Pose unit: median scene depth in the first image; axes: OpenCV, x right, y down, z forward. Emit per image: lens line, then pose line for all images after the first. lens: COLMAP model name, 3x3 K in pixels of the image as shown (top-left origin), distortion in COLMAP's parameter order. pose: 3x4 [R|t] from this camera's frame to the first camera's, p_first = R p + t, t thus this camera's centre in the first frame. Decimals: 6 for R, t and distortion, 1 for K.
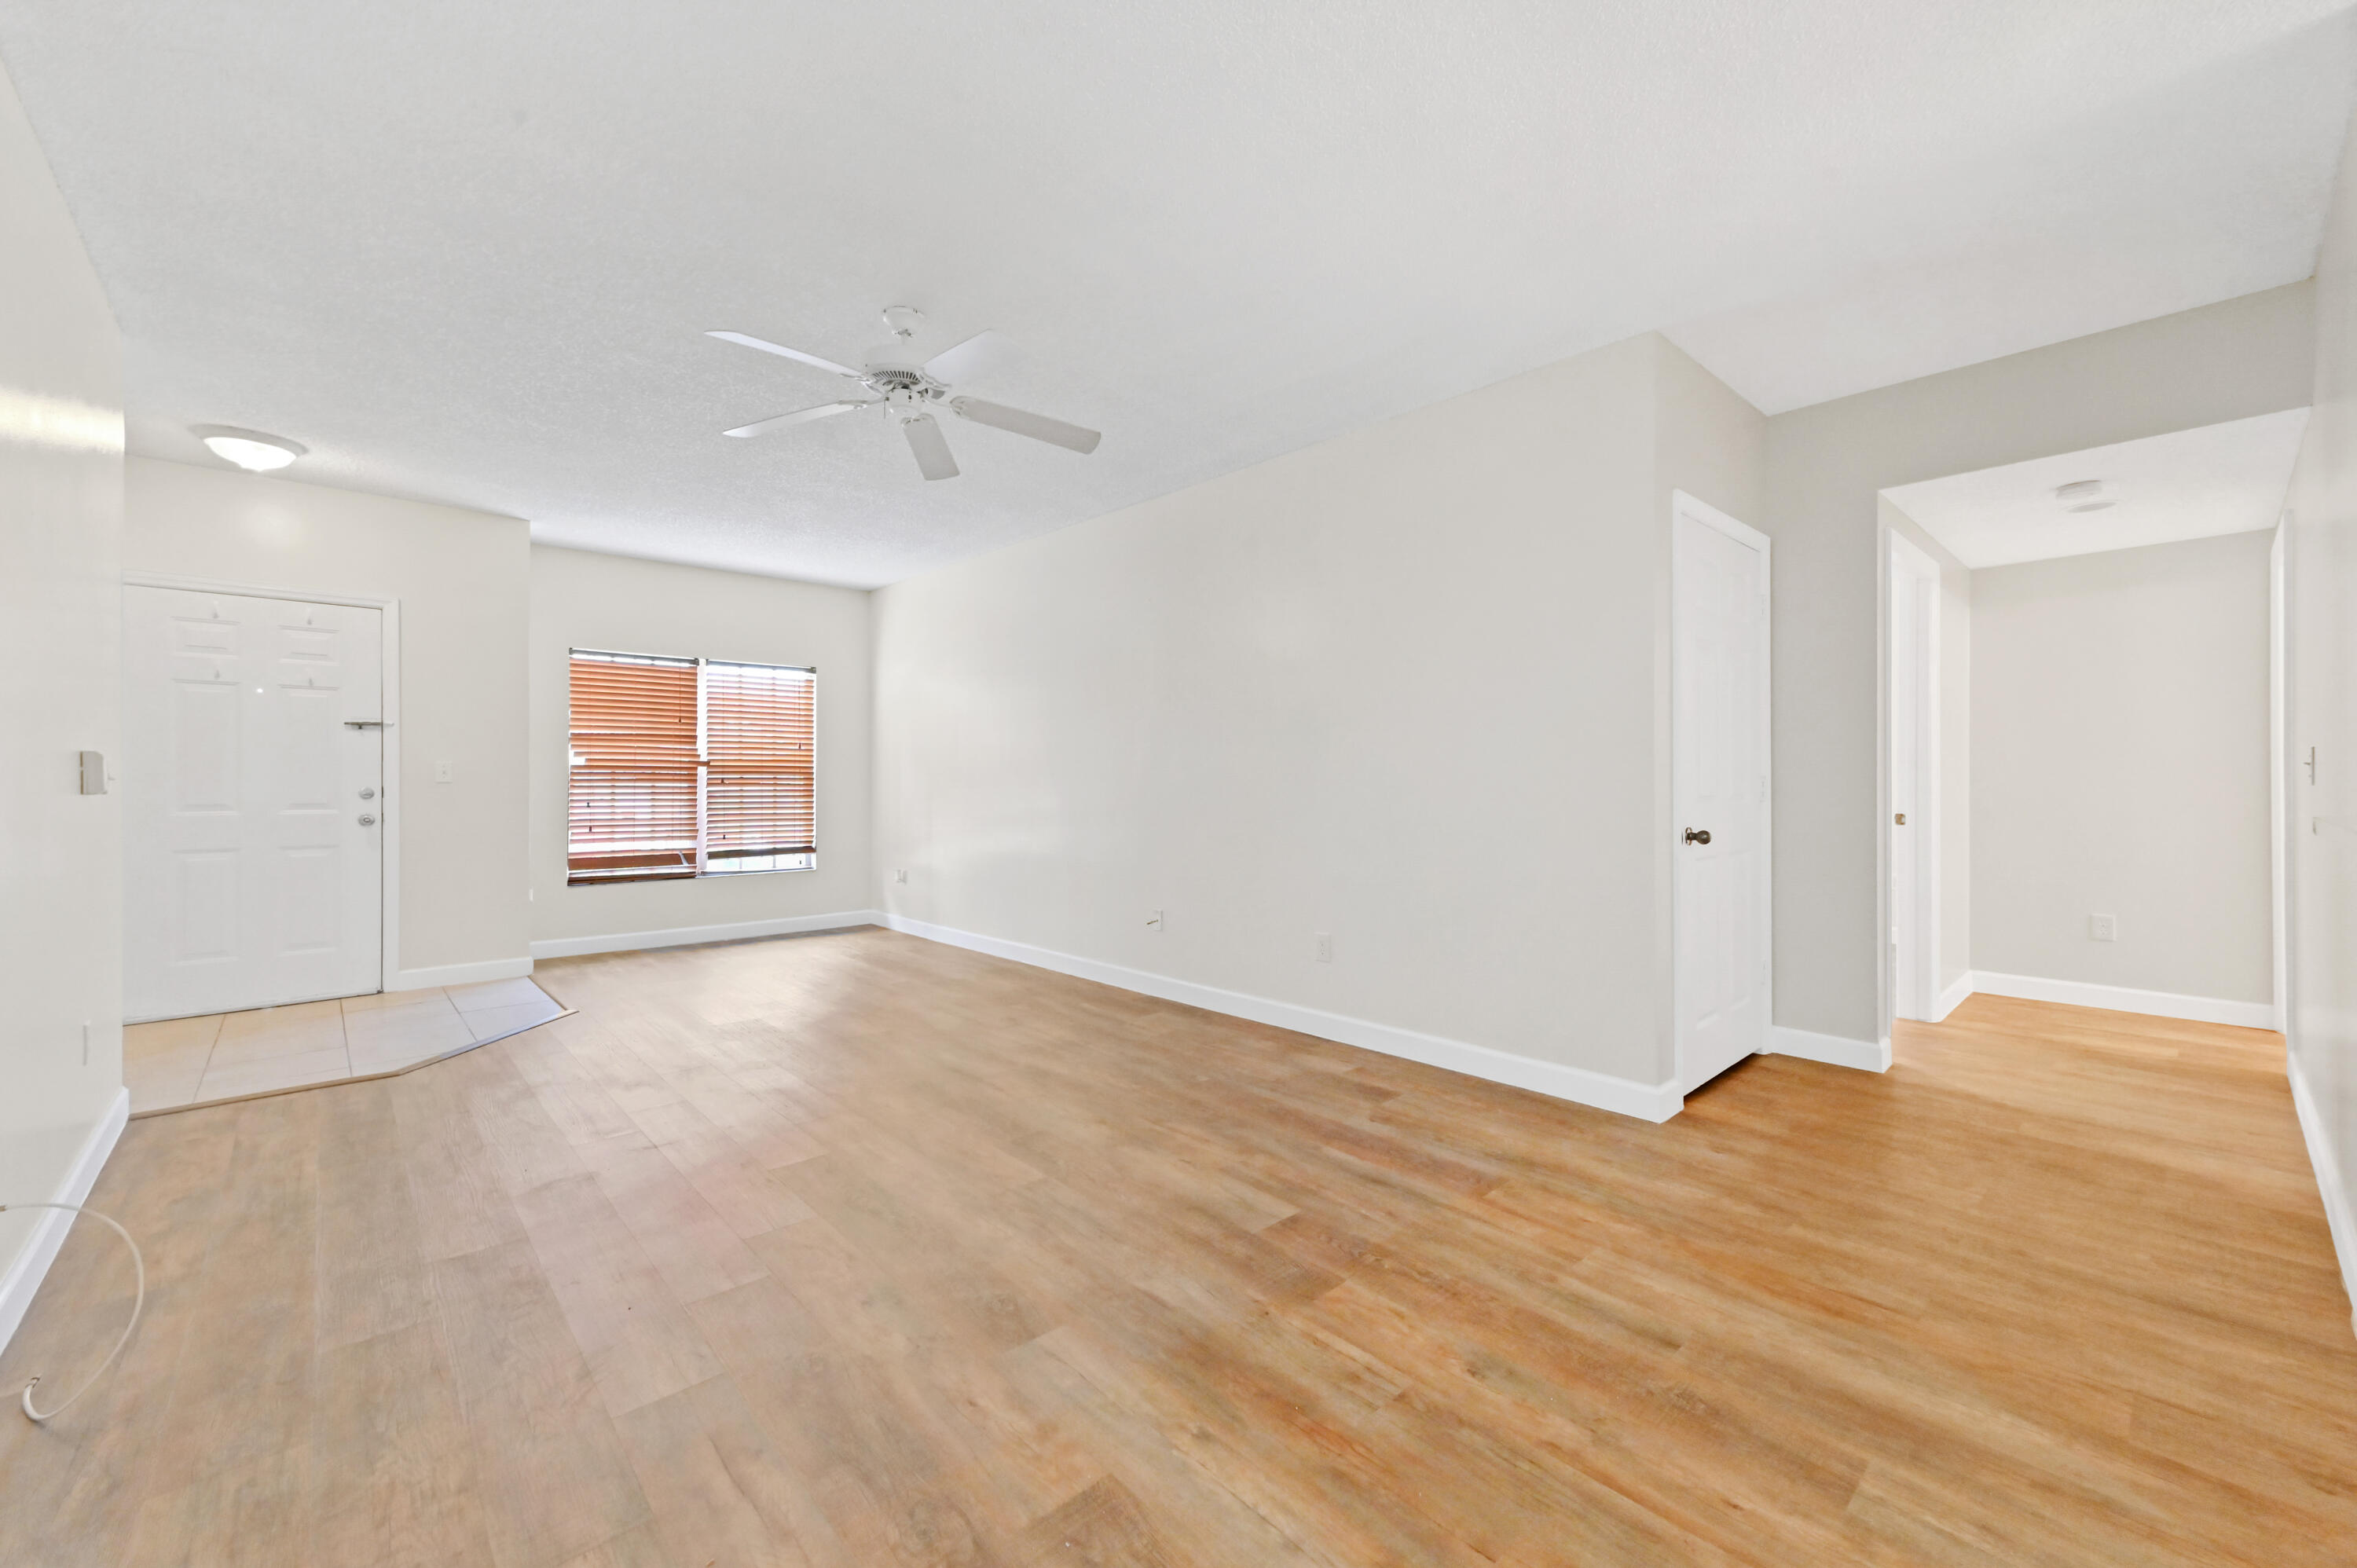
lens RADIAL K [[942.7, 0, 1186.9], [0, 942.7, 773.2], [0, 0, 1]] dist [0.014173, -0.000255]
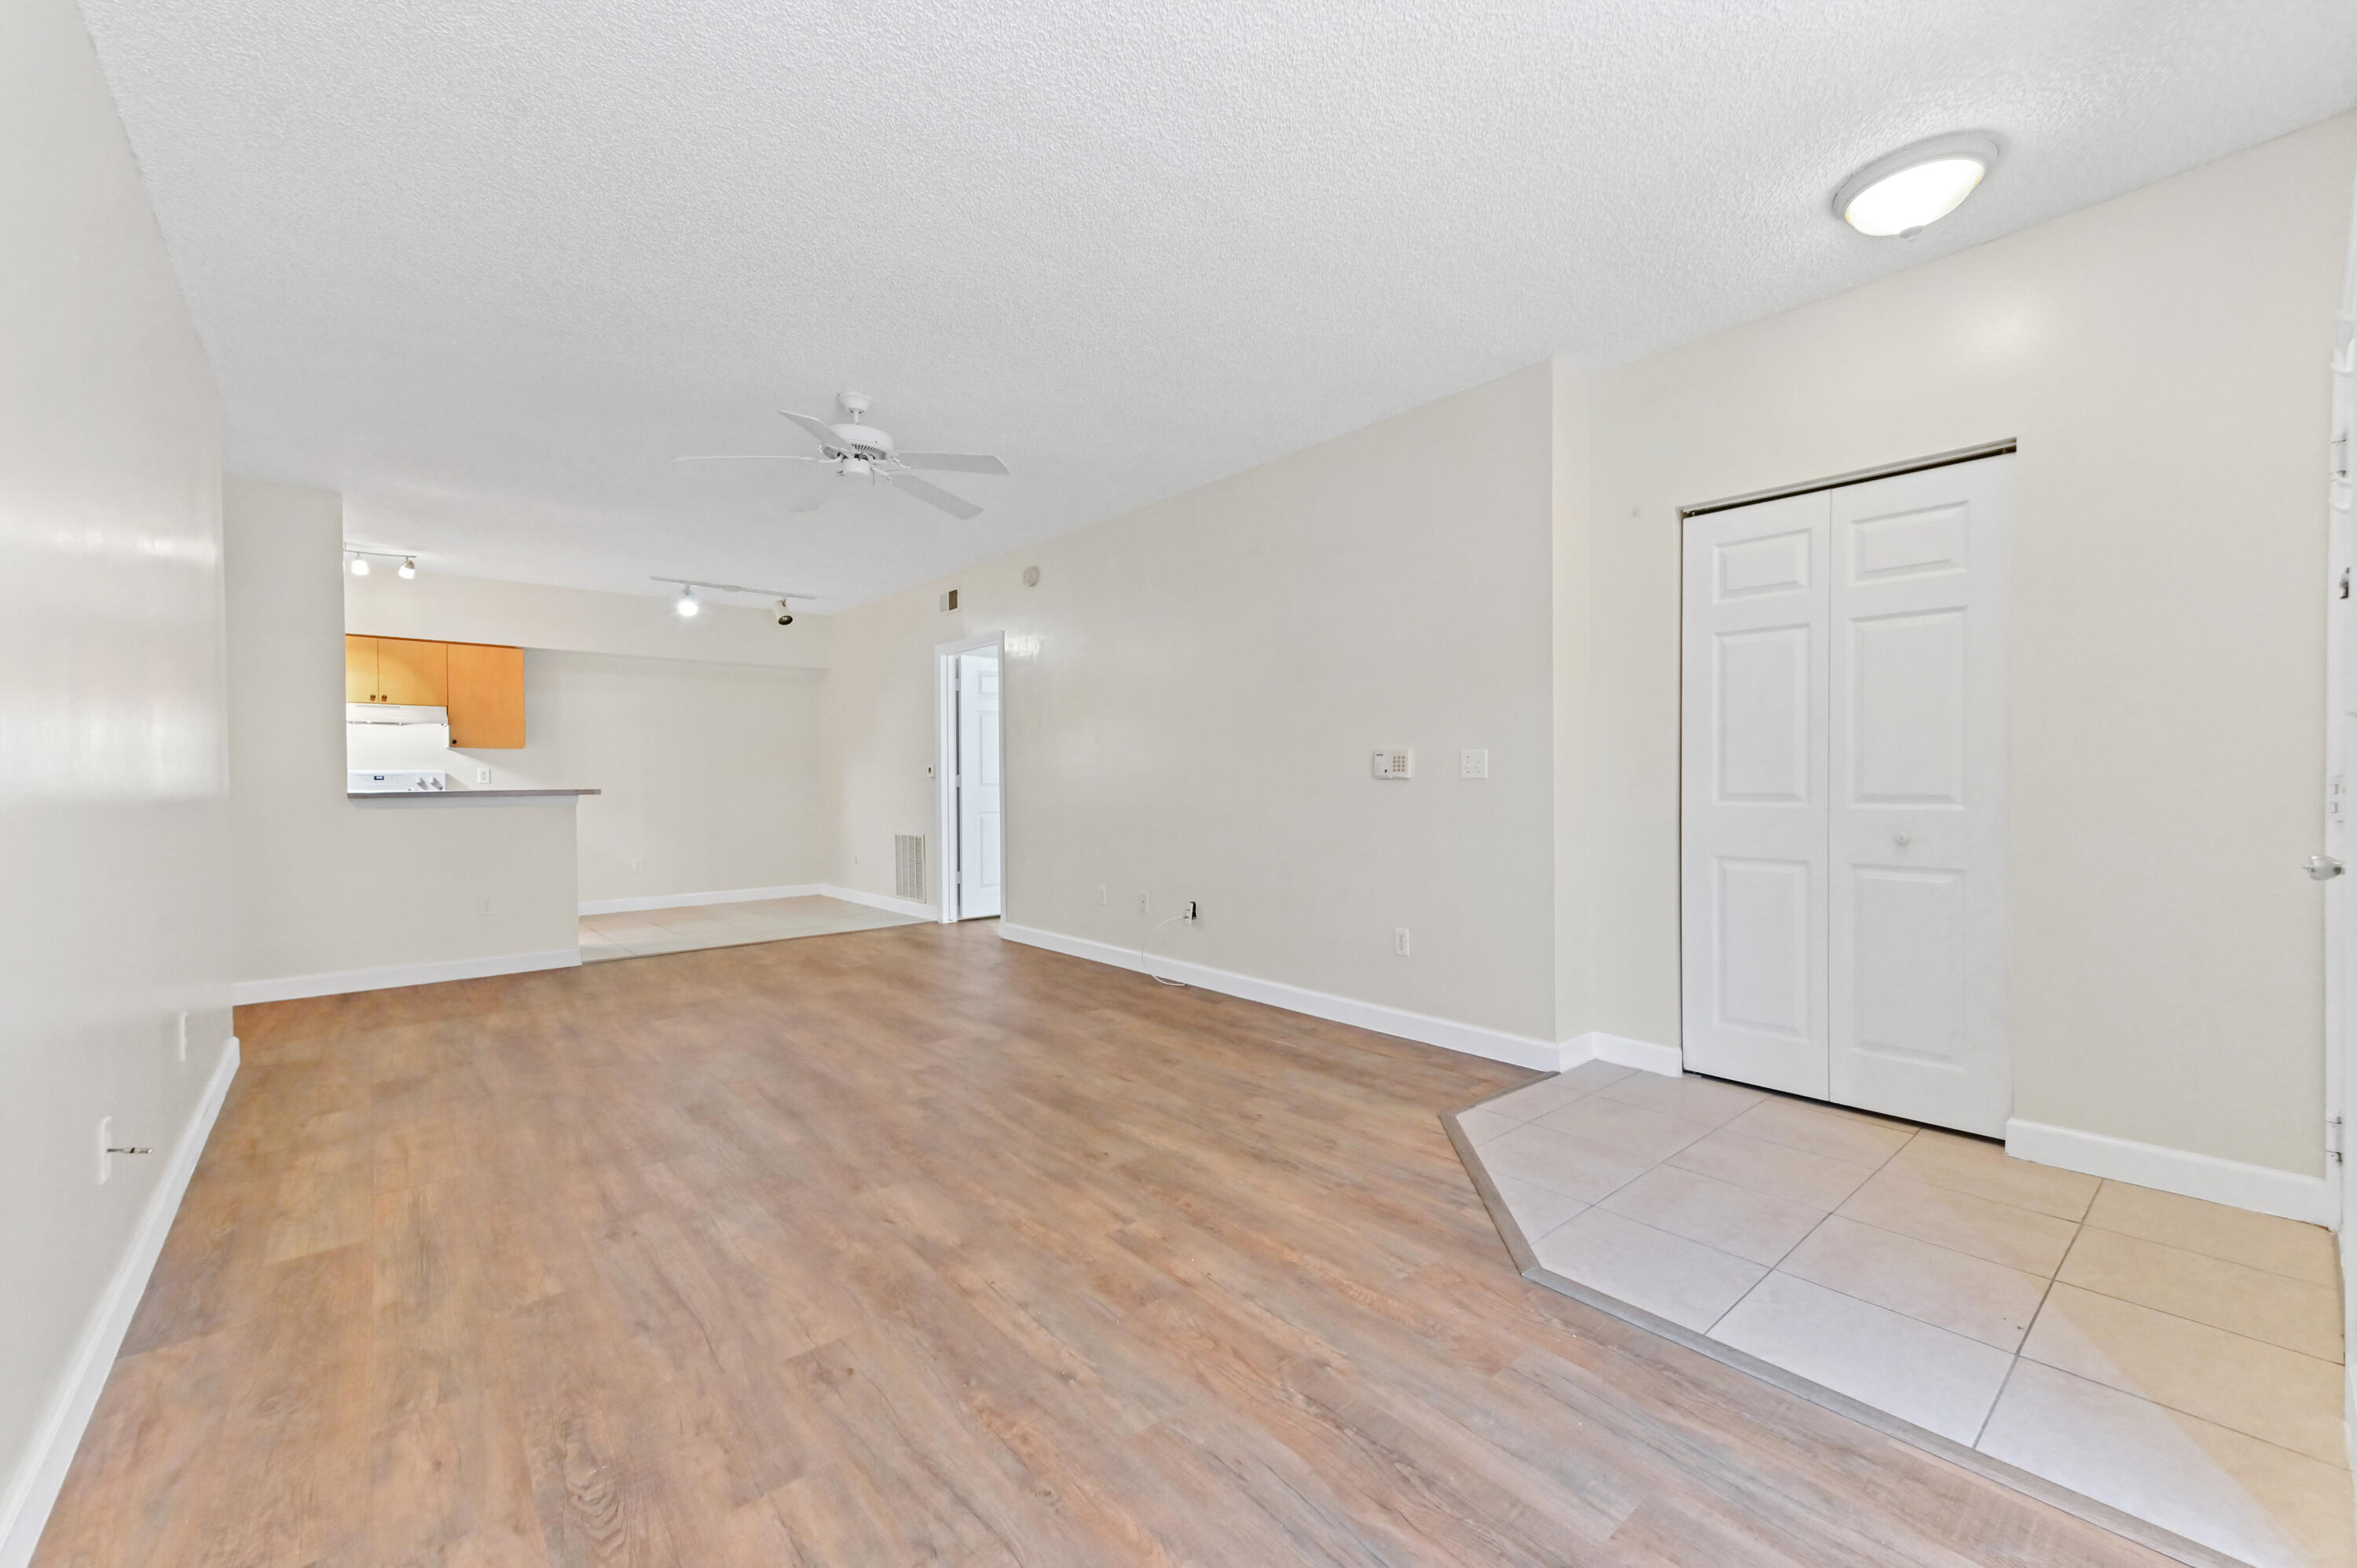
lens RADIAL K [[942.7, 0, 1193.9], [0, 942.7, 795.5], [0, 0, 1]] dist [0.014173, -0.000255]
pose [[-0.999631, 0.008902, 0.025667, -0.683073], [0.009160, 0.999909, 0.009944, 0.025408], [-0.025576, 0.010175, -0.999621, 1.986251]]
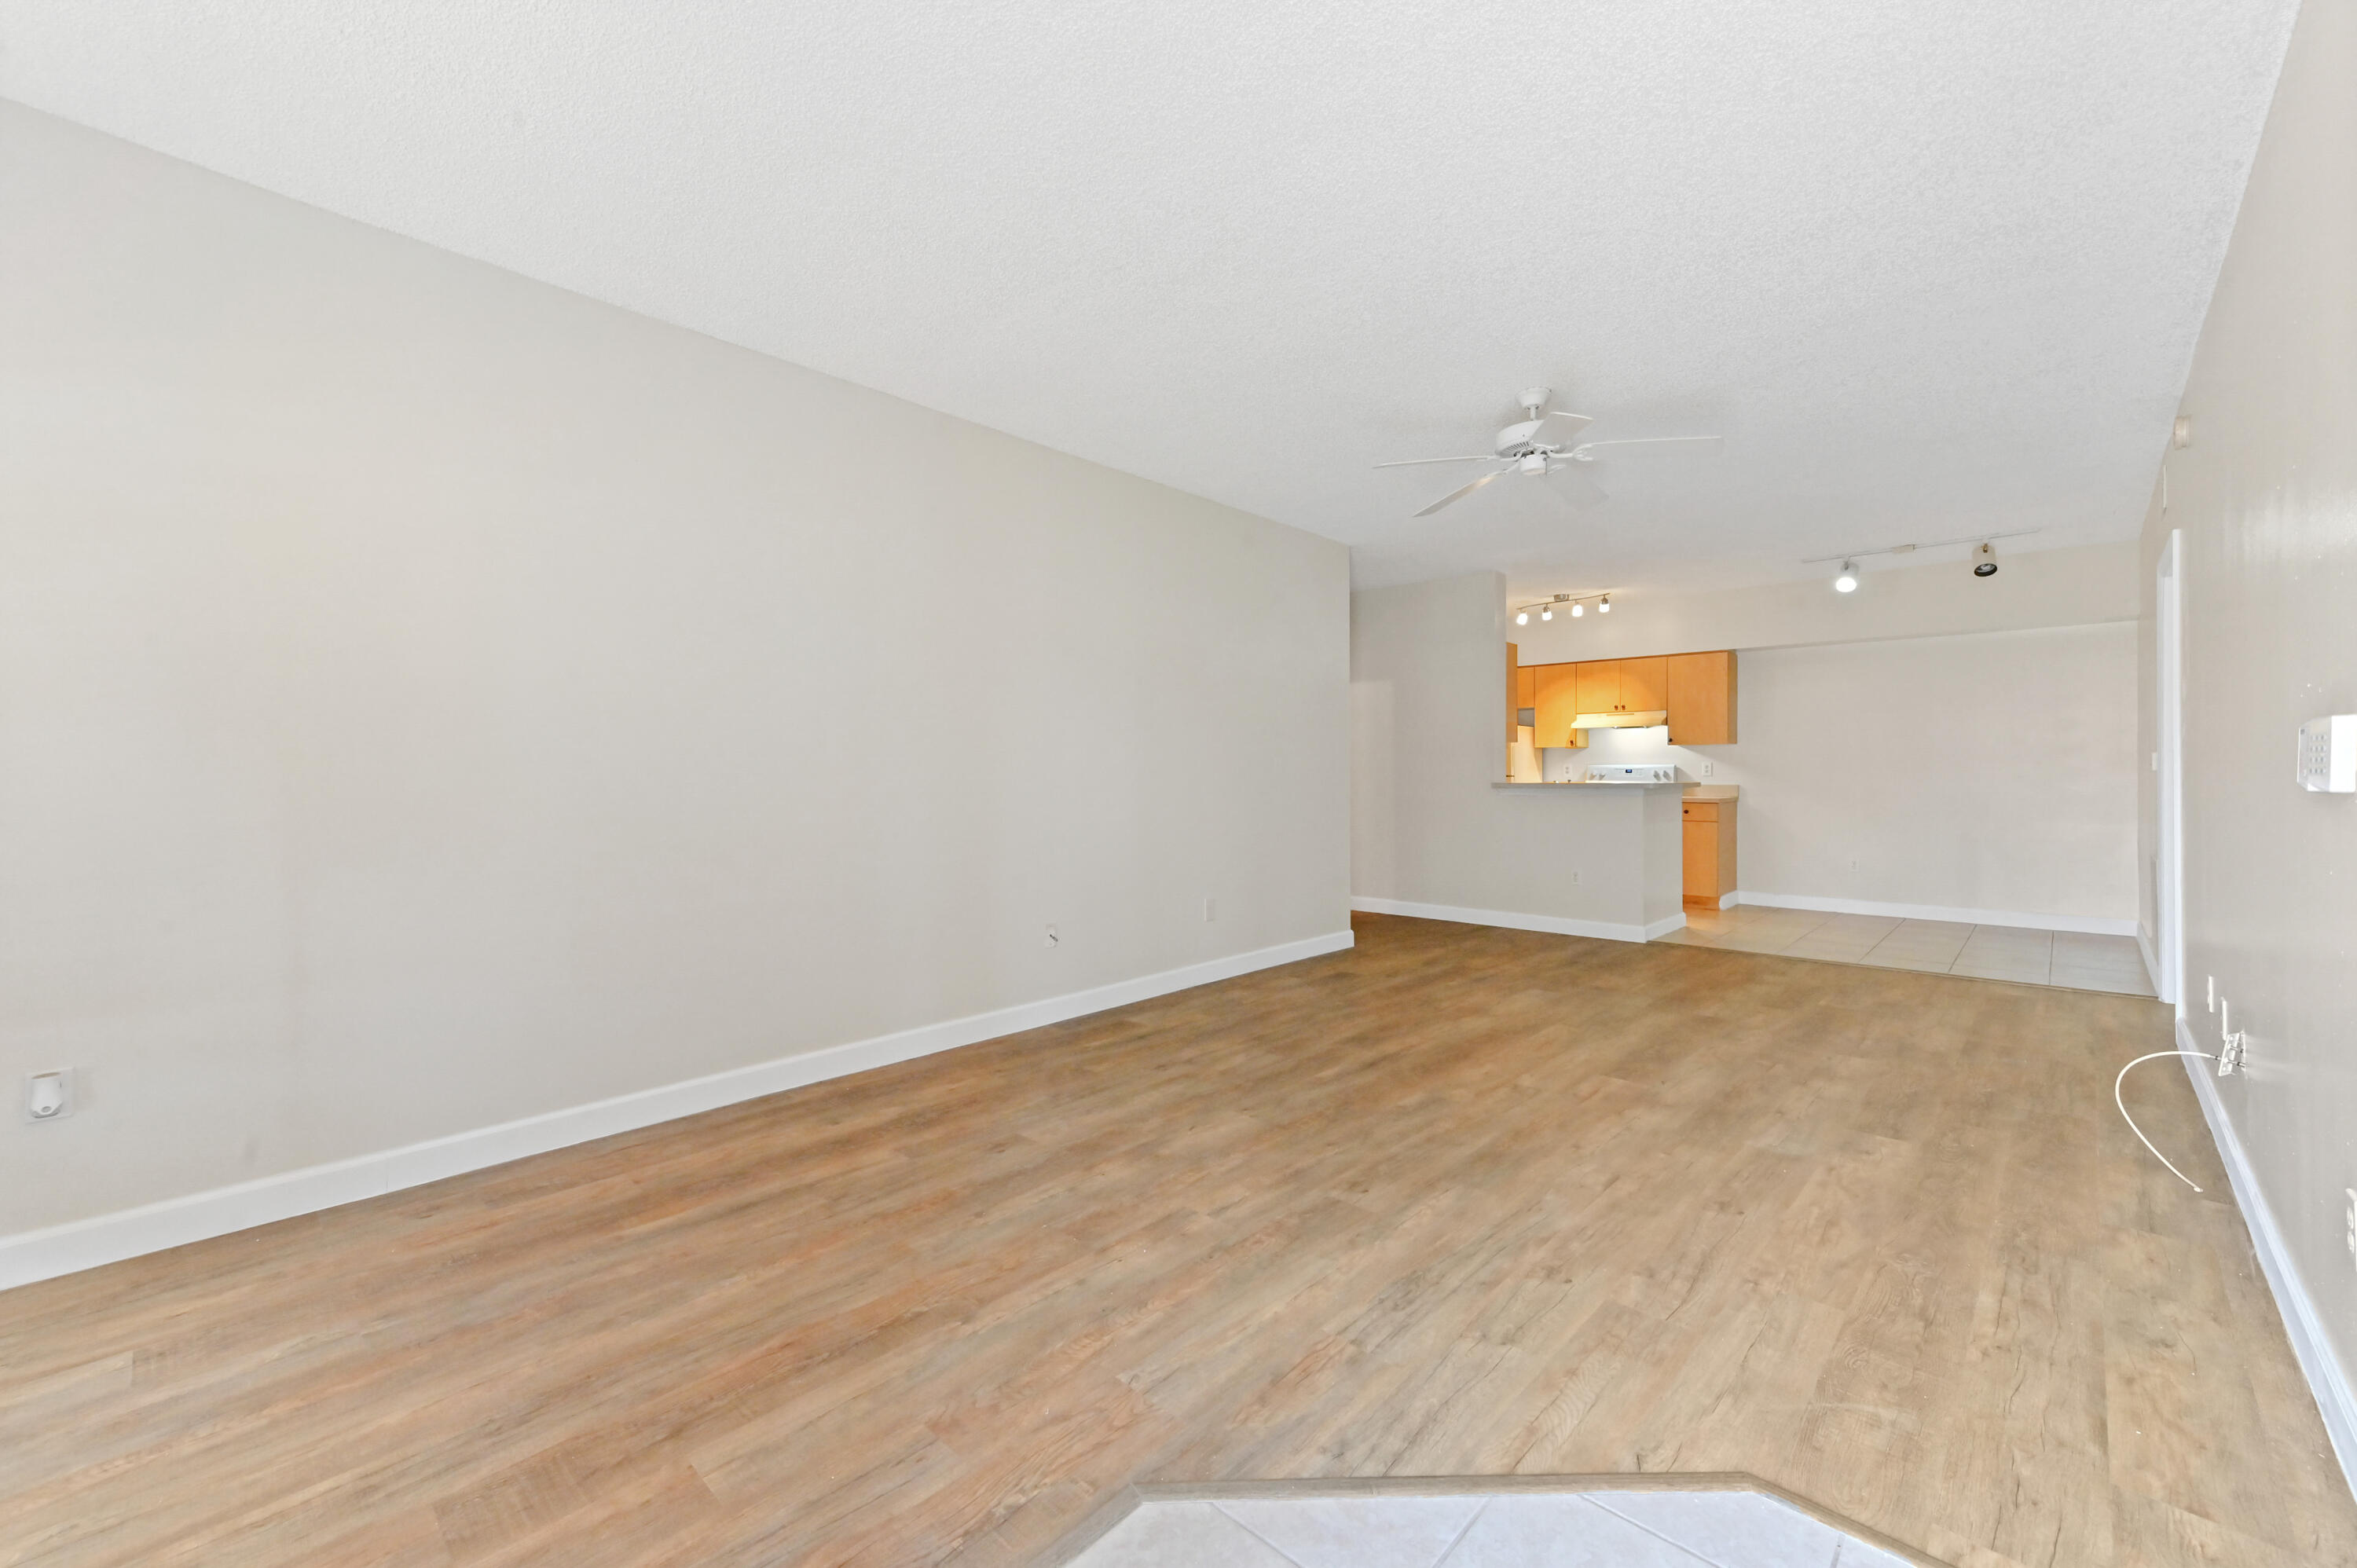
lens RADIAL K [[942.7, 0, 1176.0], [0, 942.7, 774.0], [0, 0, 1]] dist [0.014173, -0.000255]
pose [[-0.071608, 0.003385, 0.997427, -1.323296], [-0.003931, 0.999986, -0.003676, 0.014057], [-0.997425, -0.004184, -0.071593, 1.380786]]
